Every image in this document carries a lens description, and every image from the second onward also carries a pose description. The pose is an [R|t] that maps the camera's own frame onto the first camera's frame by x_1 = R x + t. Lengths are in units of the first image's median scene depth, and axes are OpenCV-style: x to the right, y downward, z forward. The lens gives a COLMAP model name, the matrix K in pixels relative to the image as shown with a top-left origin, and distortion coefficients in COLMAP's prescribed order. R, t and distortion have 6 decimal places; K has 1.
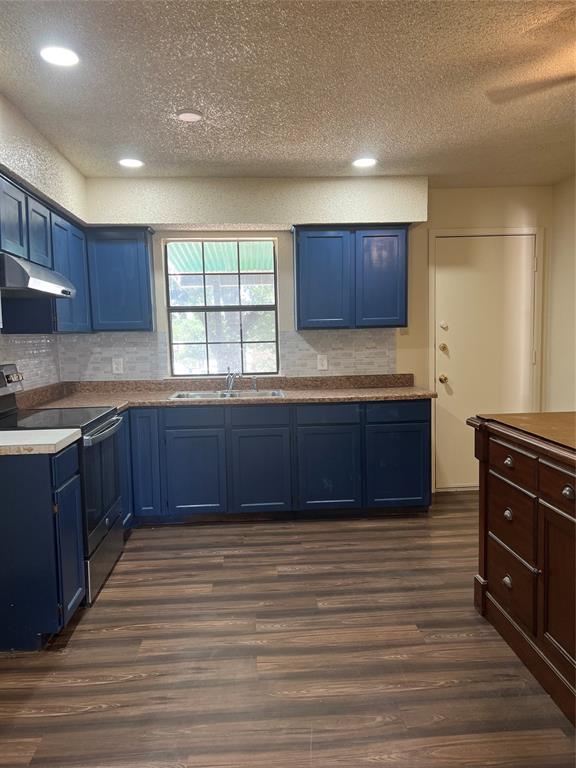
lens RADIAL K [[578.8, 0, 289.8], [0, 578.8, 386.1], [0, 0, 1]] dist [0.028001, -0.021272]
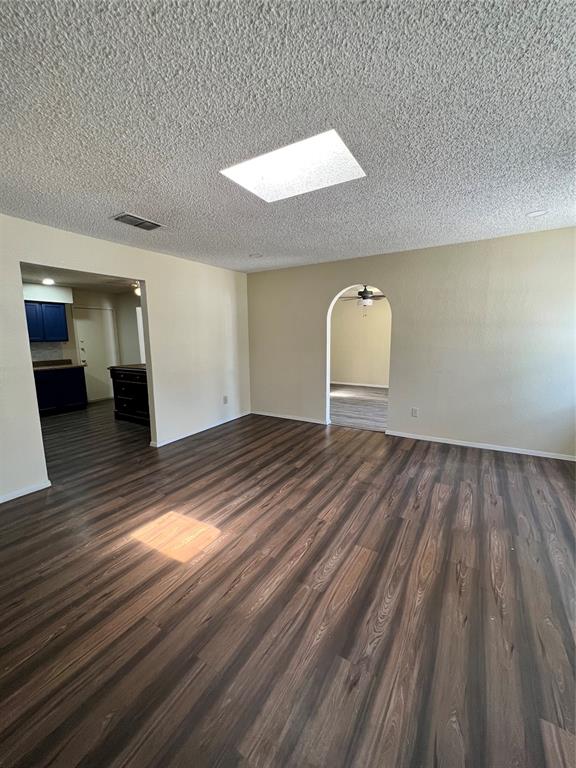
lens RADIAL K [[308.8, 0, 290.1], [0, 308.8, 382.9], [0, 0, 1]] dist [-0.000902, 0.000003]
pose [[0.580452, -0.109948, 0.806837, -0.371914], [0.071801, 0.993894, 0.083784, 0.042343], [-0.811123, 0.009300, 0.584802, -0.664365]]
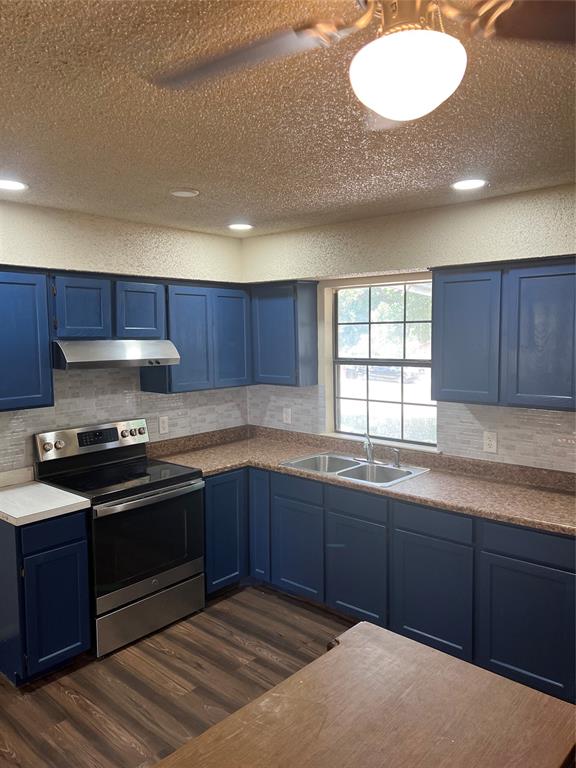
lens RADIAL K [[578.8, 0, 287.3], [0, 578.8, 378.9], [0, 0, 1]] dist [0.028001, -0.021272]
pose [[0.699429, 0.073958, -0.710865, 0.410348], [-0.068531, 0.996988, 0.036298, -0.135143], [0.711409, 0.023328, 0.702391, 0.300944]]
